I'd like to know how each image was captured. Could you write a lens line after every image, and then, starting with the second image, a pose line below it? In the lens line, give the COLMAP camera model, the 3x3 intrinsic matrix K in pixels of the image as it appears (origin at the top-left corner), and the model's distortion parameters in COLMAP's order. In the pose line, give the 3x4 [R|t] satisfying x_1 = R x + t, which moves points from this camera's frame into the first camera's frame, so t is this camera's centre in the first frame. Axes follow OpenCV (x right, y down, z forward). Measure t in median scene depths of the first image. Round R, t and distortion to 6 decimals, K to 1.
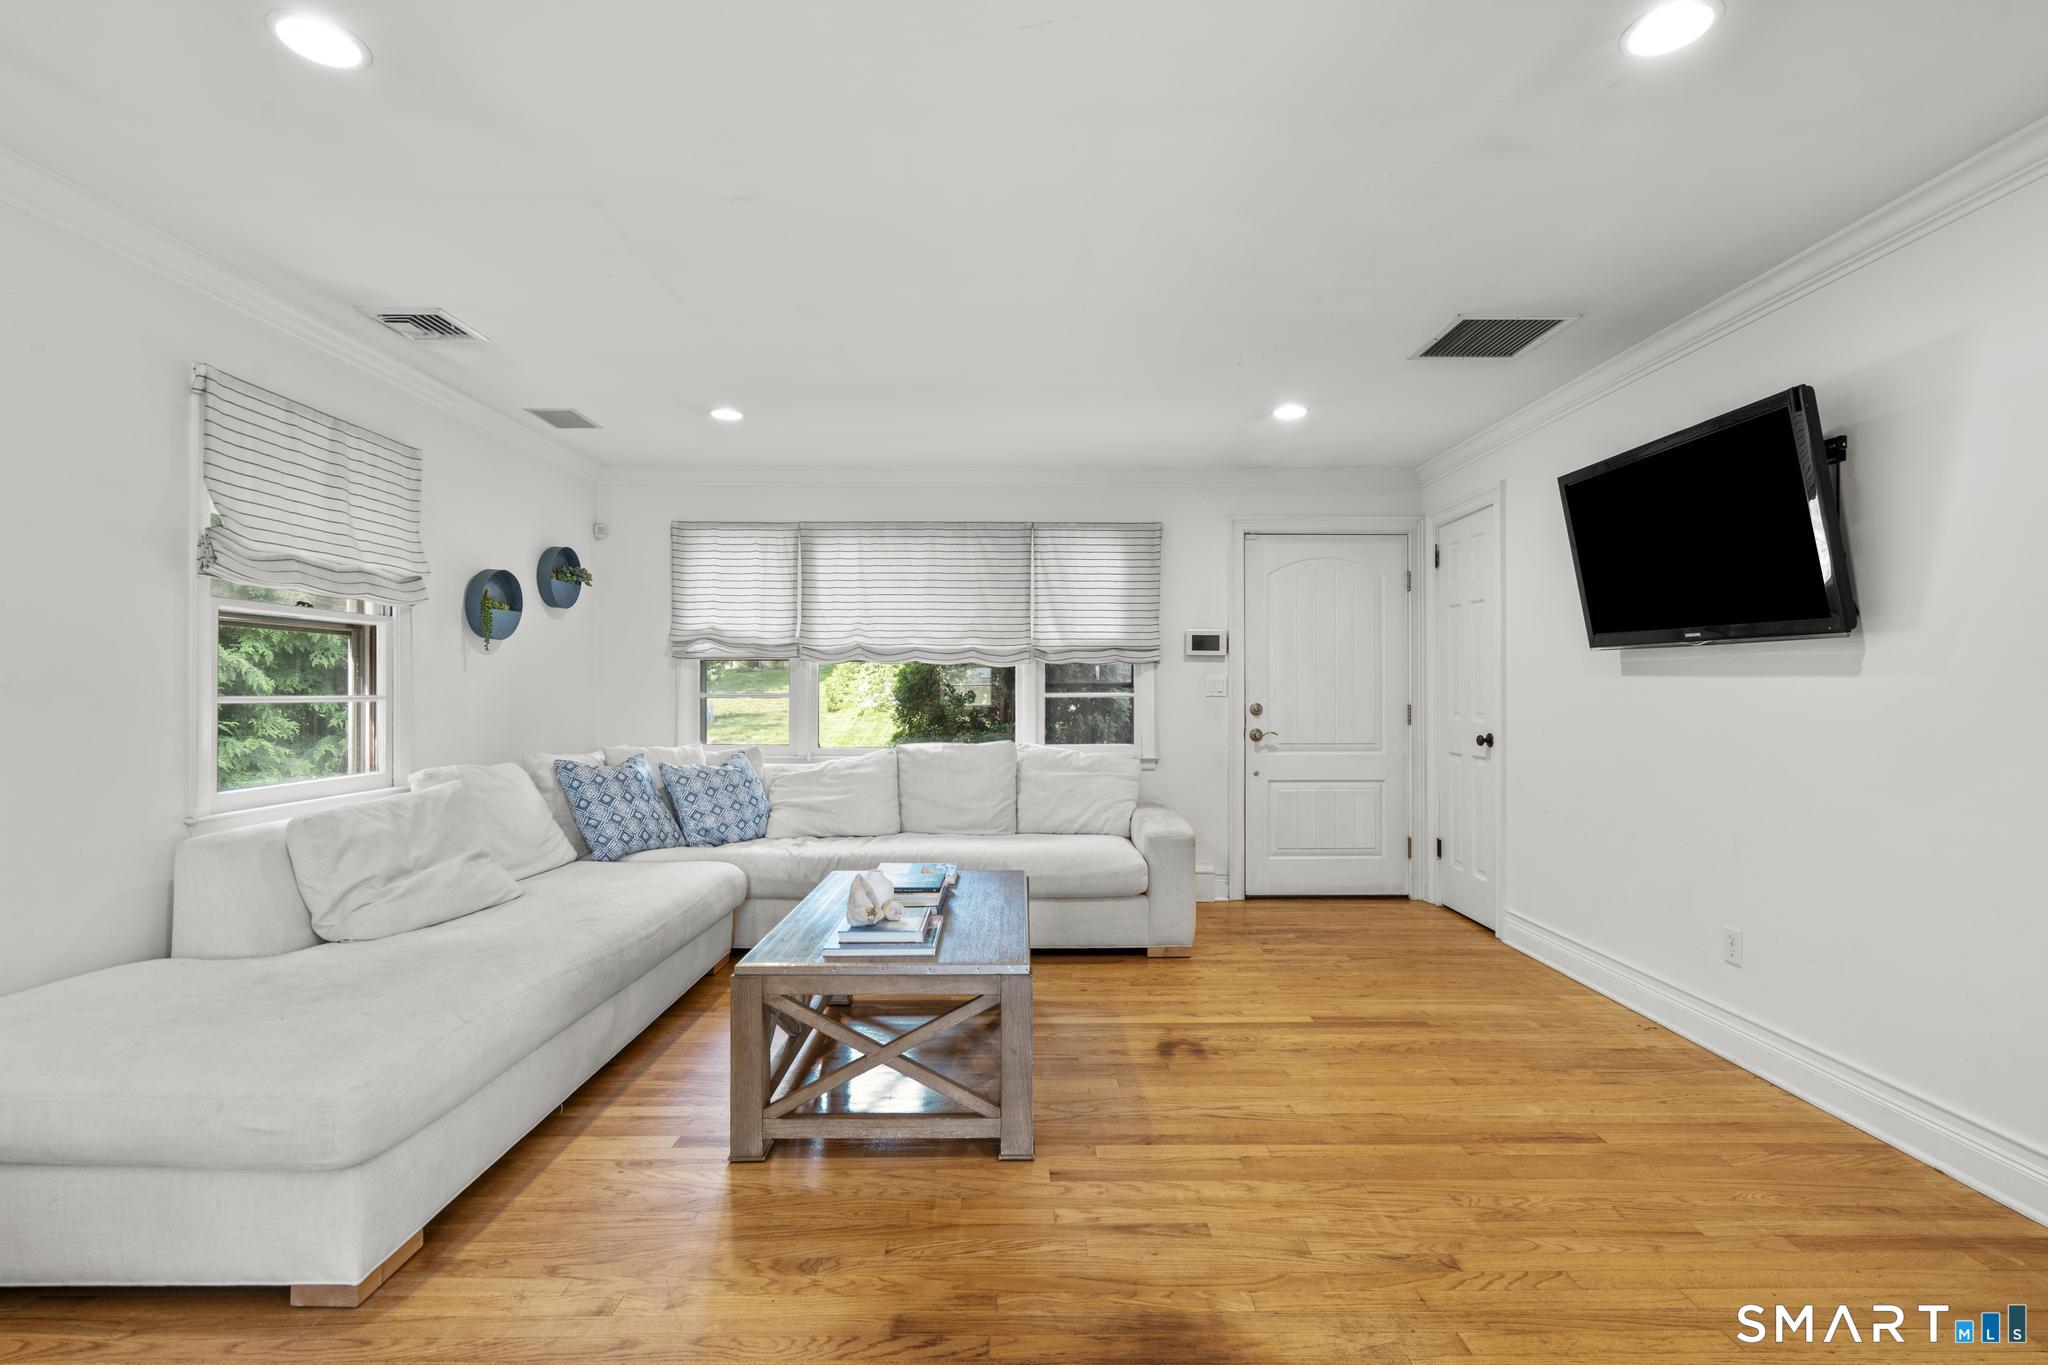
lens RADIAL K [[927.1, 0, 1028.0], [0, 927.1, 687.4], [0, 0, 1]] dist [-0.004586, 0.002586]
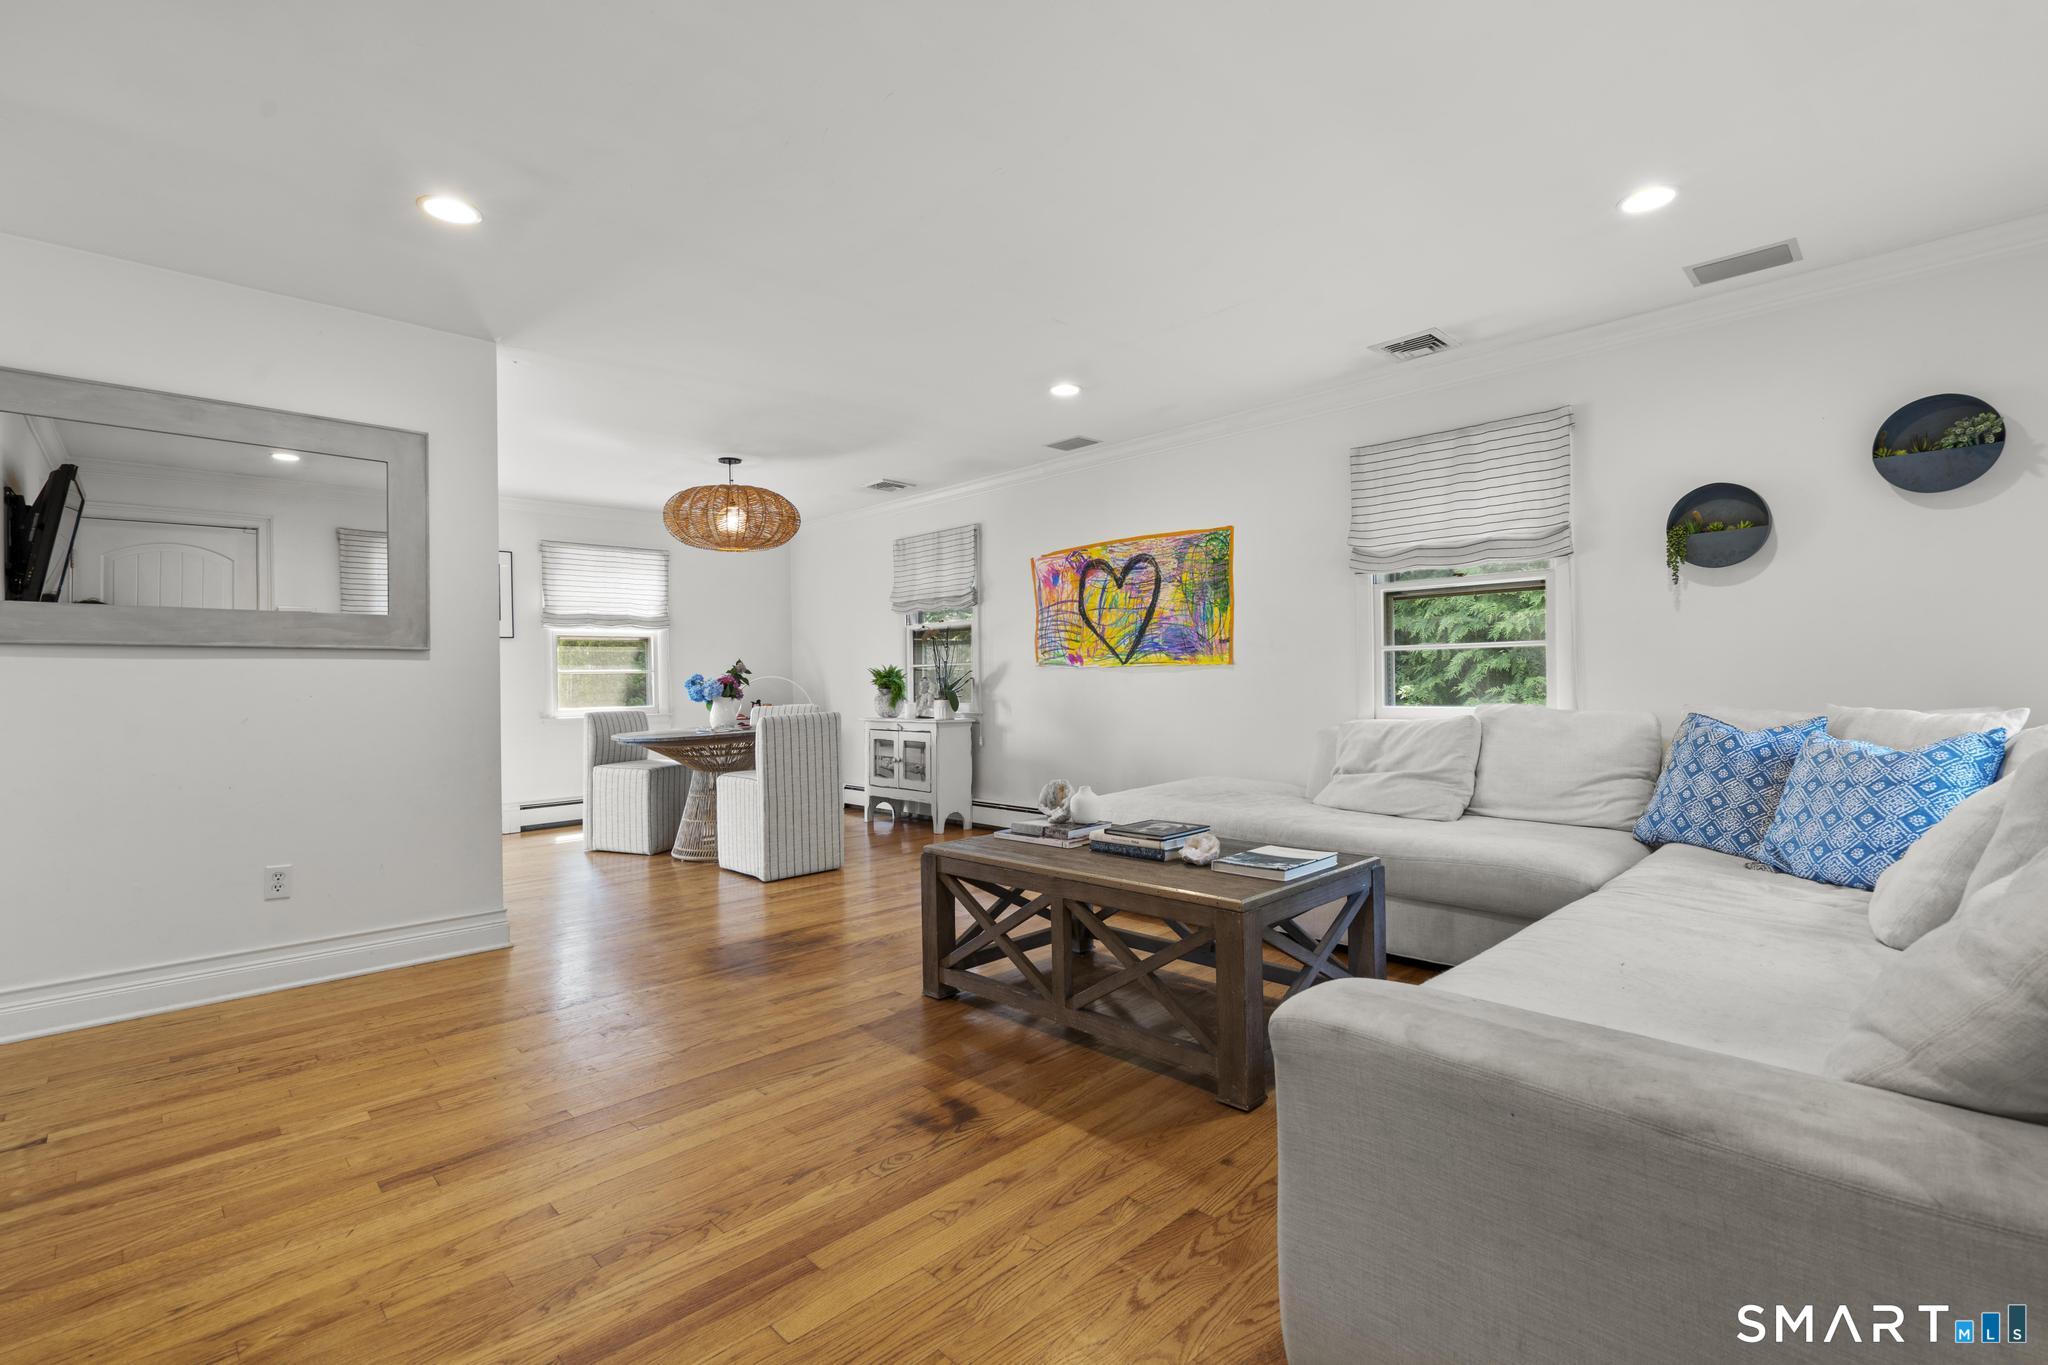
lens RADIAL K [[927.1, 0, 1027.8], [0, 927.1, 675.4], [0, 0, 1]] dist [-0.004586, 0.002586]
pose [[-0.718173, 0.007094, -0.695829, 0.463562], [0.017789, 0.999808, -0.008167, 0.042373], [0.695638, -0.018243, -0.718161, 1.179623]]
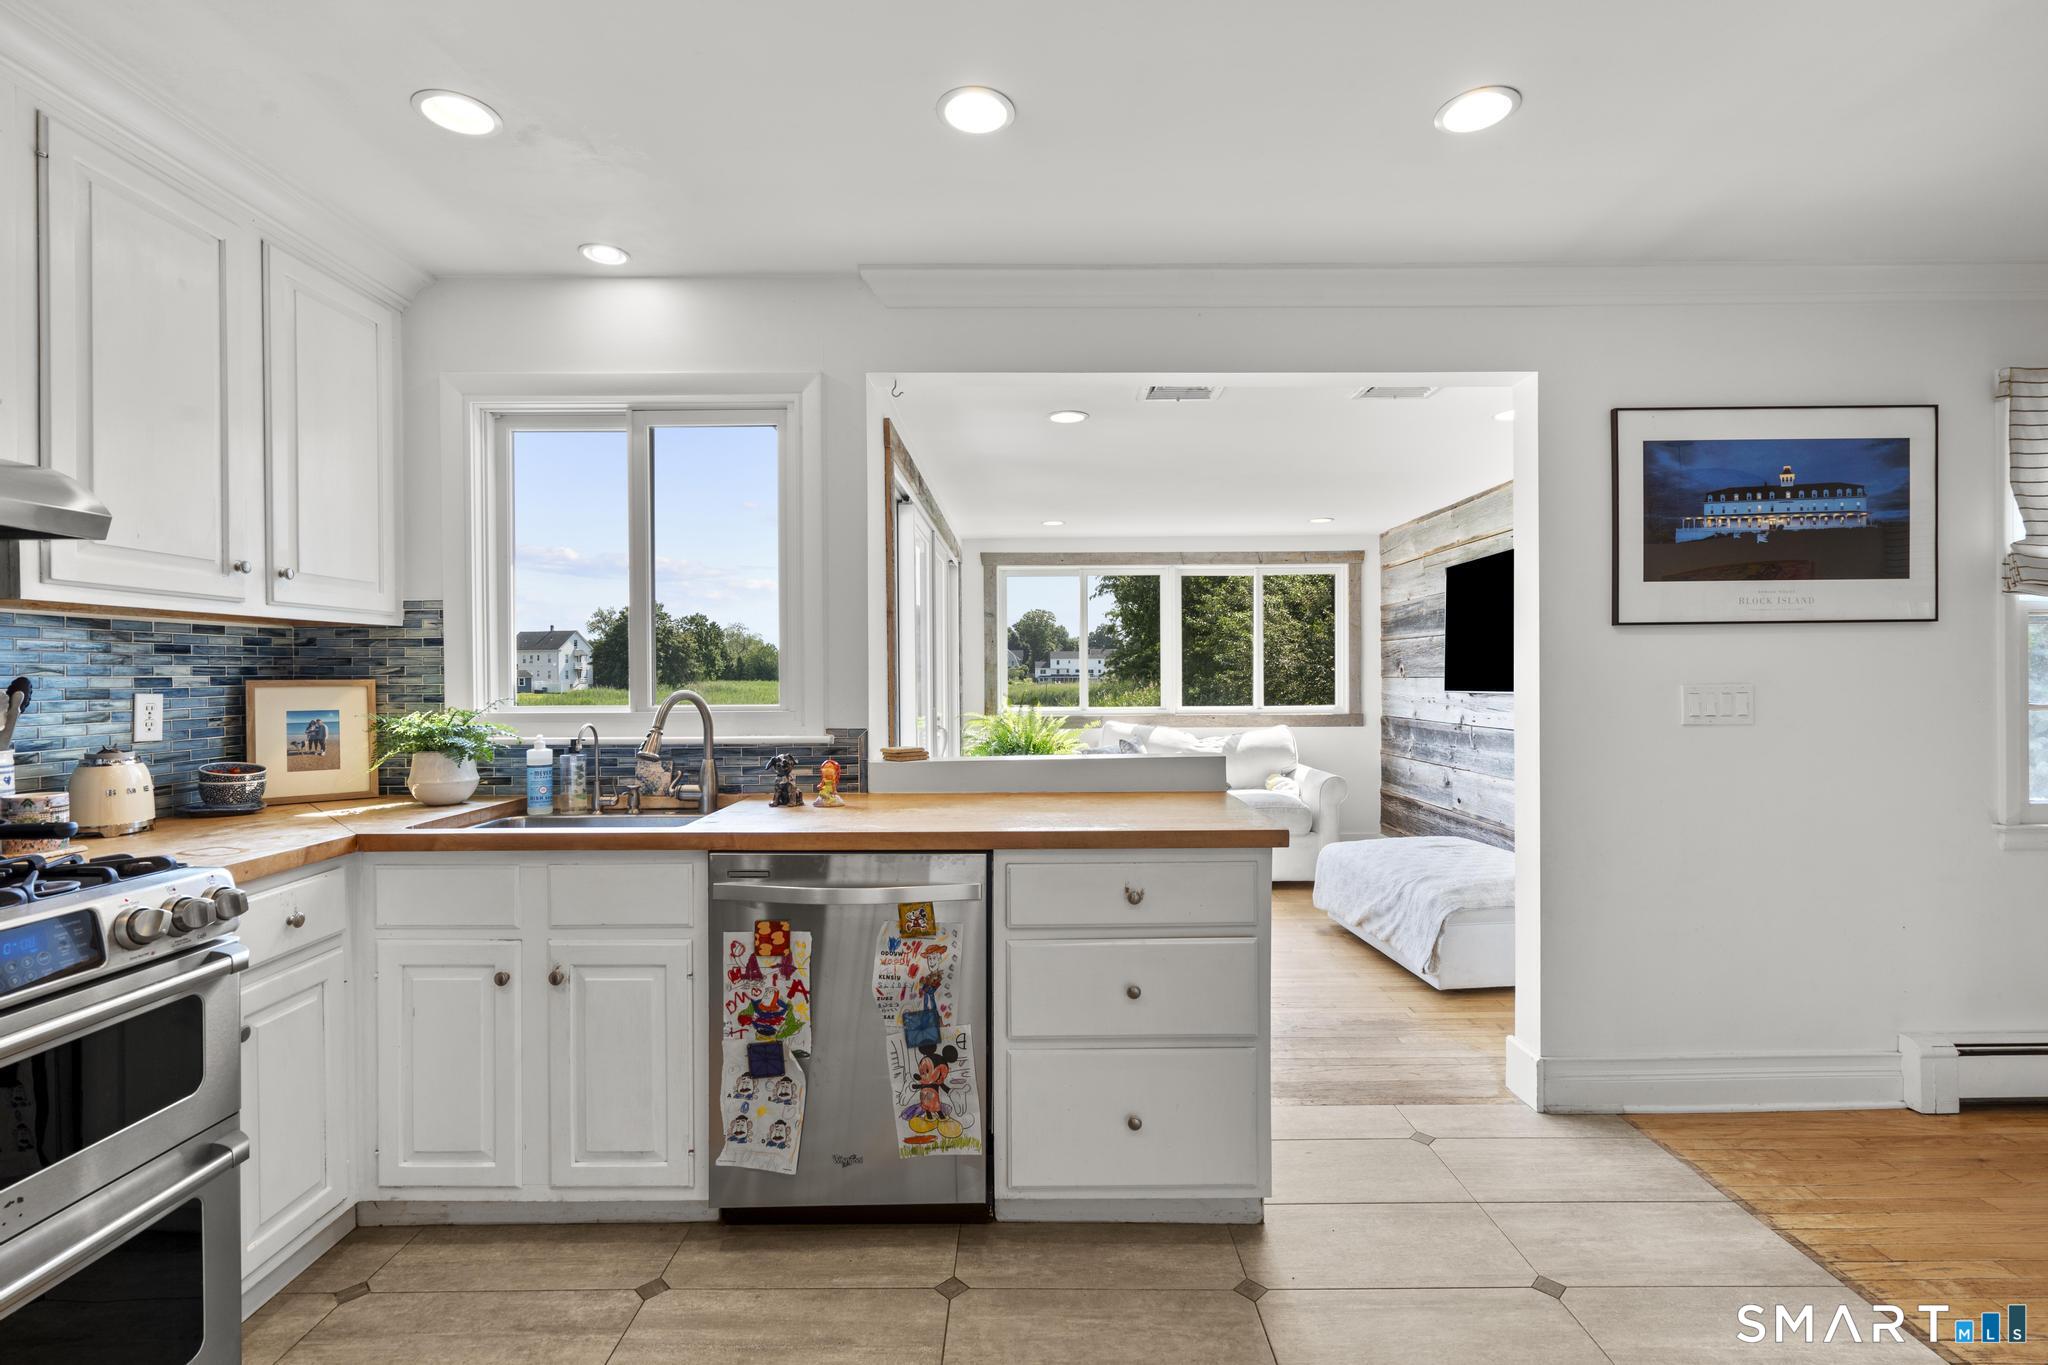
lens RADIAL K [[927.1, 0, 1027.5], [0, 927.1, 679.2], [0, 0, 1]] dist [-0.004586, 0.002586]
pose [[-0.999978, 0.004113, 0.005169, 0.617416], [0.004117, 0.999991, 0.000801, -0.015860], [-0.005166, 0.000822, -0.999986, 0.023511]]
